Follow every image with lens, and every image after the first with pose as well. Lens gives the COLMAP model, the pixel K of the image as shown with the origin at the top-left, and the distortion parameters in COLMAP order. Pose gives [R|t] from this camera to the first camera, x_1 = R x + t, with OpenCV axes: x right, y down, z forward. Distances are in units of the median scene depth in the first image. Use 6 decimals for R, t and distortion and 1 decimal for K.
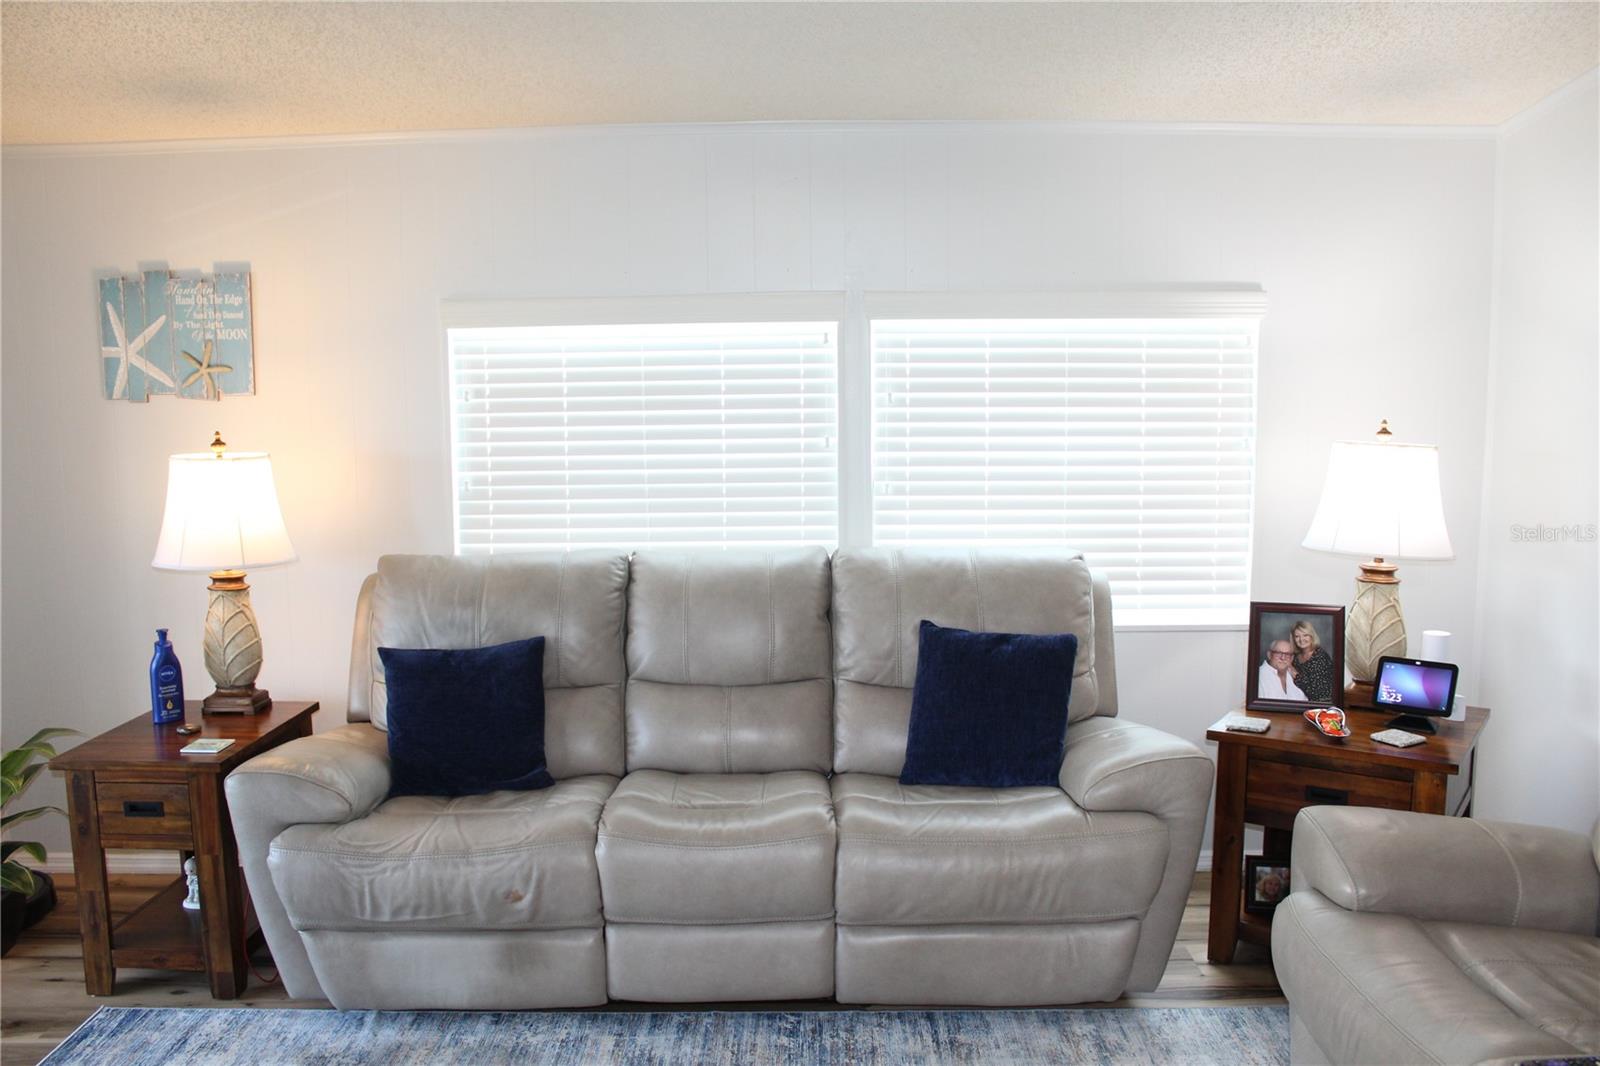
lens RADIAL K [[1314.6, 0, 800.0], [0, 1314.6, 533.0], [0, 0, 1]] dist [-0.169729, 0.138701]
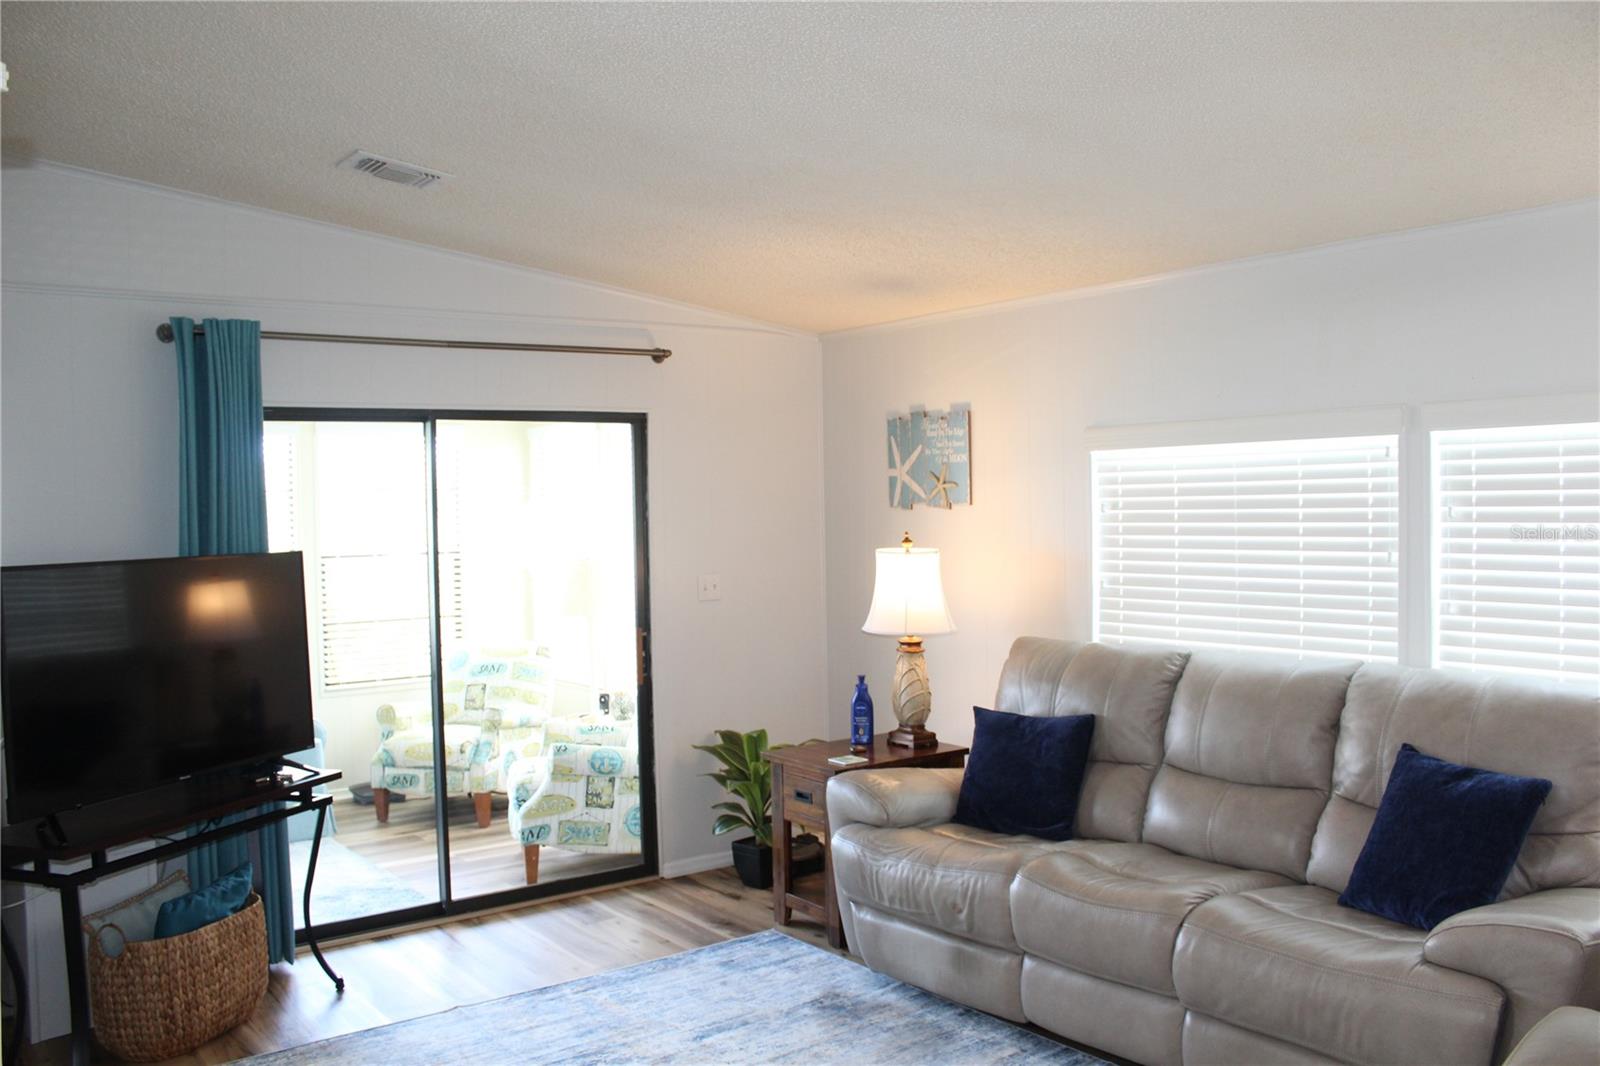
lens RADIAL K [[1314.6, 0, 800.0], [0, 1314.6, 533.0], [0, 0, 1]] dist [-0.169729, 0.138701]
pose [[0.609024, 0.015879, -0.792993, 0.545574], [-0.085640, 0.995271, -0.045842, -0.005587], [0.788515, 0.095831, 0.607504, 0.073846]]
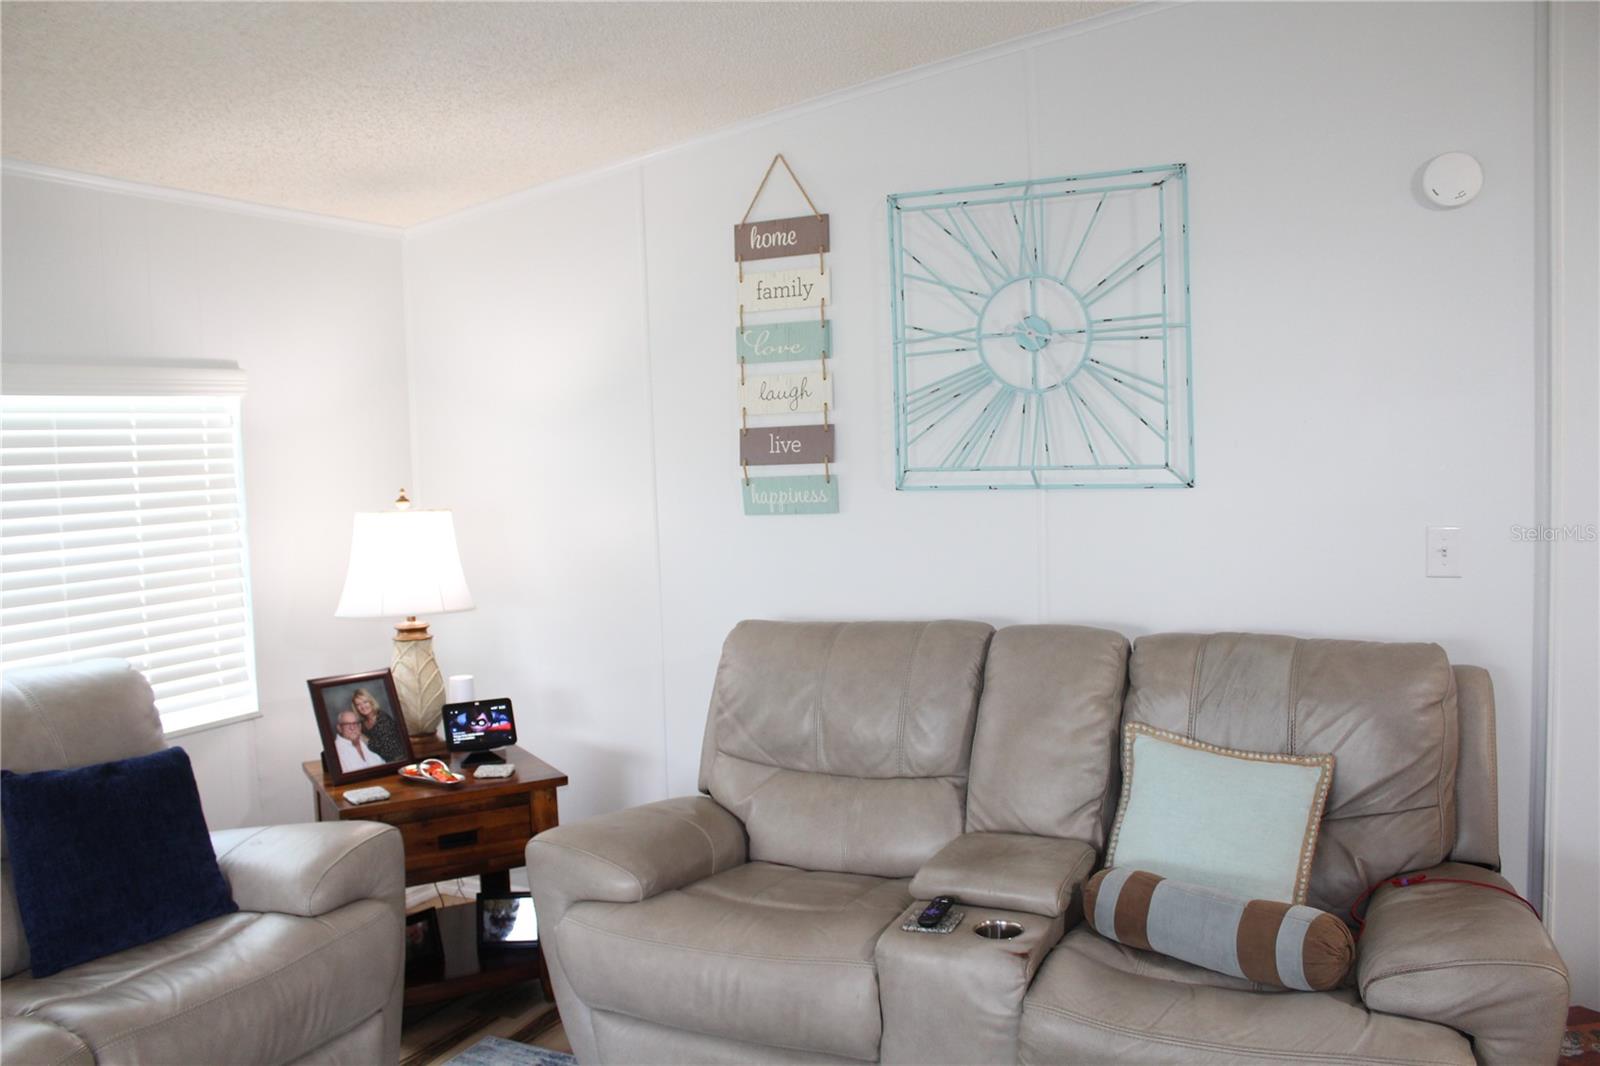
lens RADIAL K [[1314.6, 0, 800.0], [0, 1314.6, 533.0], [0, 0, 1]] dist [-0.169729, 0.138701]
pose [[0.429686, -0.069131, 0.900328, -0.359603], [0.140715, 0.990010, 0.008860, -0.013470], [-0.891947, 0.122883, 0.435121, 0.220109]]
